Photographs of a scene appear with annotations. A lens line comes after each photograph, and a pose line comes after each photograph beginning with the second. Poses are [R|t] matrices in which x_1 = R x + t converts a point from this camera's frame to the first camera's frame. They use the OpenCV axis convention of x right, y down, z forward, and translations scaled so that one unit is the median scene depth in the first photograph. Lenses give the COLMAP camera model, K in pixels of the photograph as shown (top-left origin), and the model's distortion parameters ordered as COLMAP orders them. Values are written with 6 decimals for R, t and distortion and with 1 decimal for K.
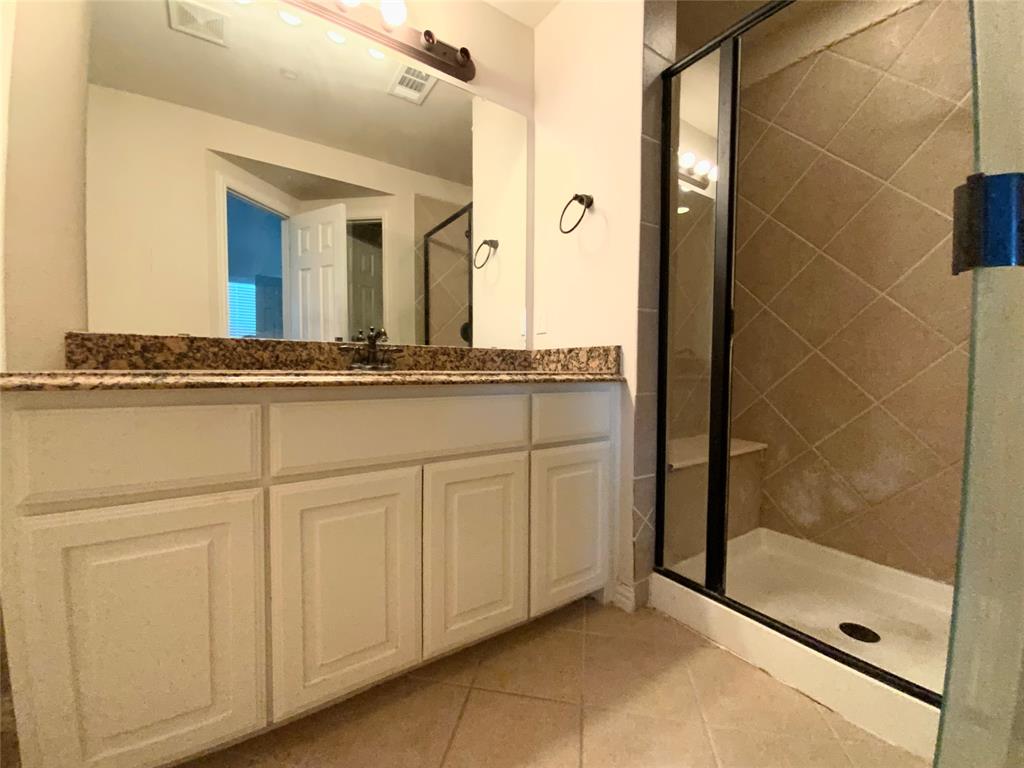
lens RADIAL K [[417.0, 0, 512.1], [0, 417.0, 383.9], [0, 0, 1]] dist [0.013694, -0.013434]
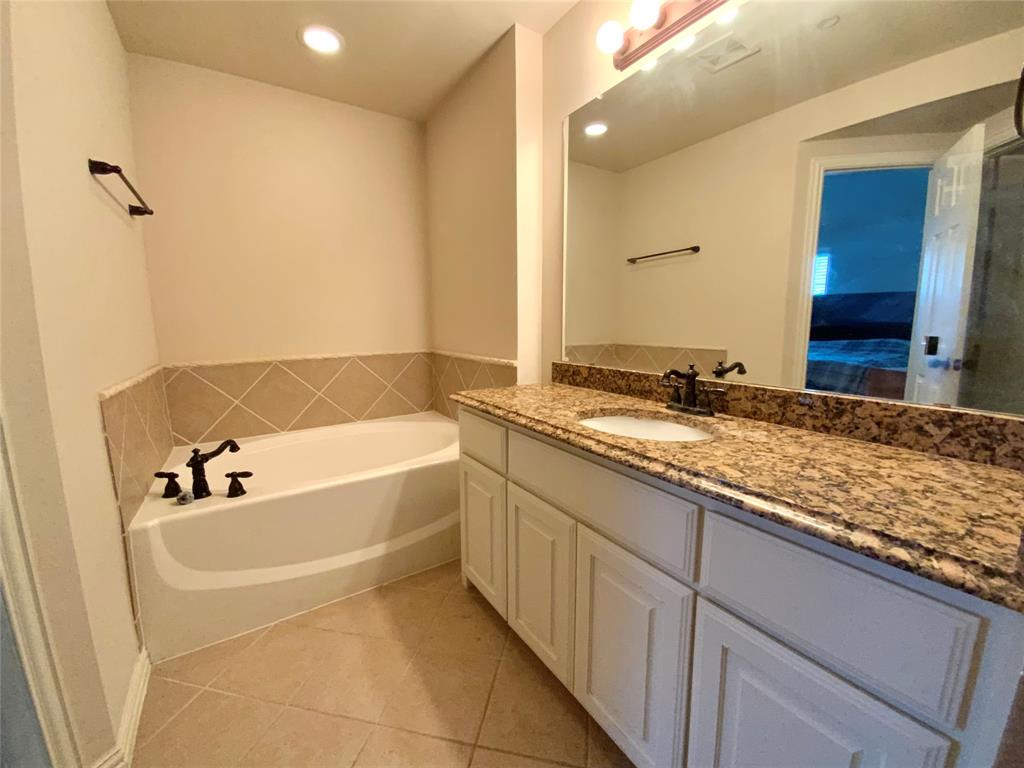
lens RADIAL K [[417.0, 0, 512.1], [0, 417.0, 383.9], [0, 0, 1]] dist [0.013694, -0.013434]
pose [[-0.034862, 0.136699, -0.989999, 0.577789], [-0.031367, 0.989964, 0.137798, -0.209058], [0.998900, 0.035857, -0.030224, 0.671951]]
